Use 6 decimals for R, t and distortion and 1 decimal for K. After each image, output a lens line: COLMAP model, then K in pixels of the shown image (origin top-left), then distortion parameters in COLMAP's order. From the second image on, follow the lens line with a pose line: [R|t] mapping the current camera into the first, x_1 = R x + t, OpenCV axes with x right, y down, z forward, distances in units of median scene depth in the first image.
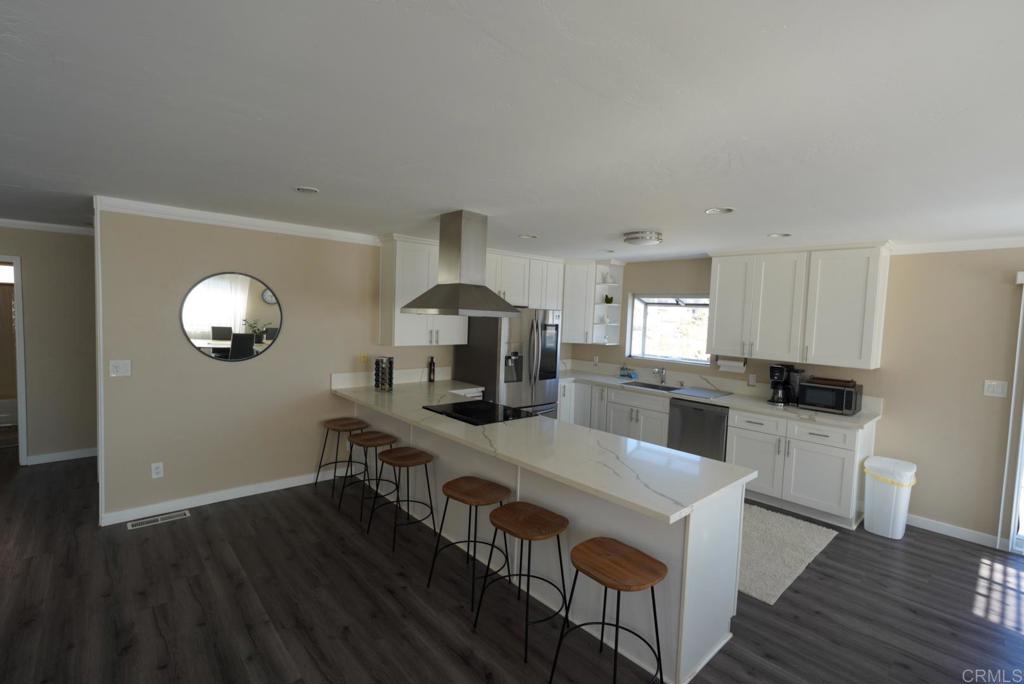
lens RADIAL K [[466.4, 0, 510.6], [0, 466.4, 340.4], [0, 0, 1]] dist [-0.011256, 0.002336]
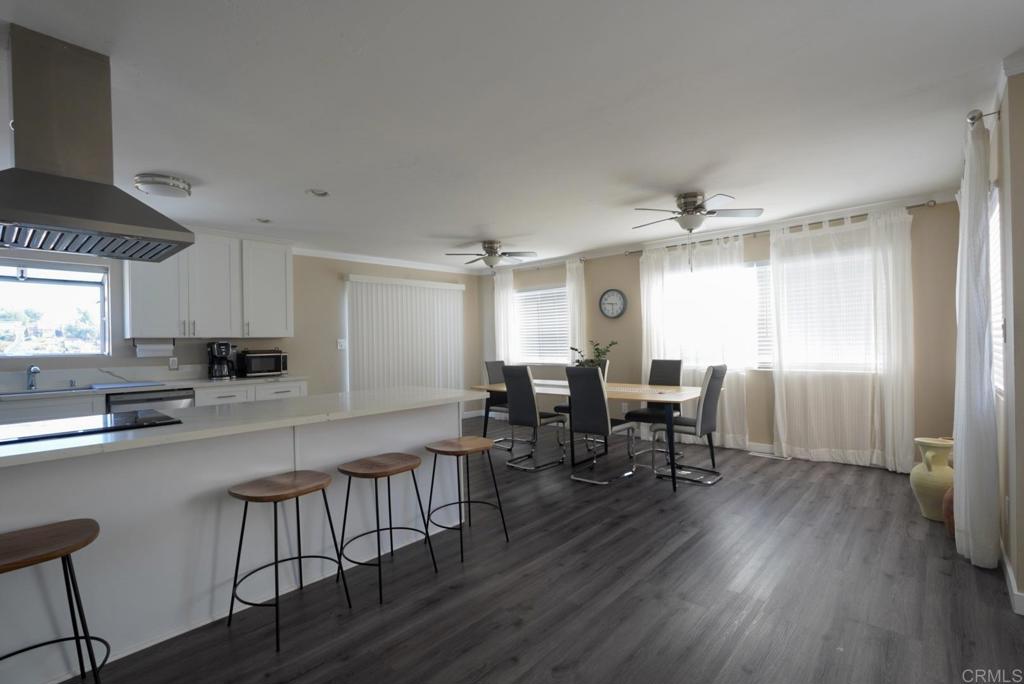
lens RADIAL K [[466.4, 0, 516.0], [0, 466.4, 339.3], [0, 0, 1]] dist [-0.011256, 0.002336]
pose [[-0.086470, -0.033201, 0.995701, -0.578757], [0.070937, 0.996703, 0.039395, 0.059775], [-0.993726, 0.074039, -0.083830, 0.469497]]
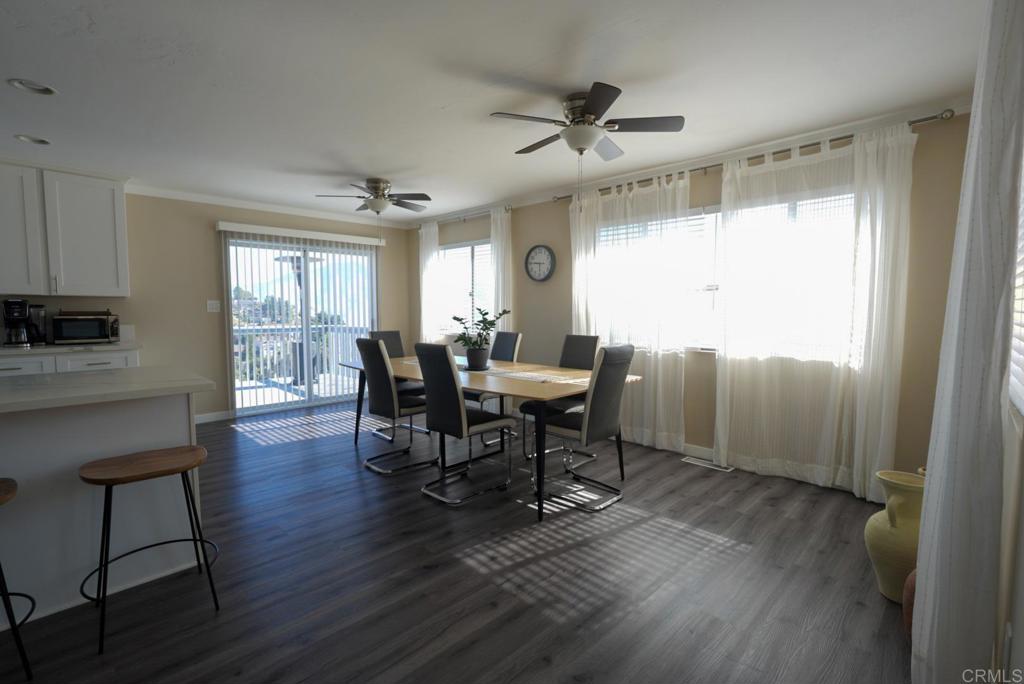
lens RADIAL K [[466.4, 0, 515.4], [0, 466.4, 339.5], [0, 0, 1]] dist [-0.011256, 0.002336]
pose [[-0.047817, -0.105225, 0.993298, -0.331087], [0.050532, 0.992907, 0.107616, 0.089355], [-0.997577, 0.055340, -0.042161, 0.154532]]
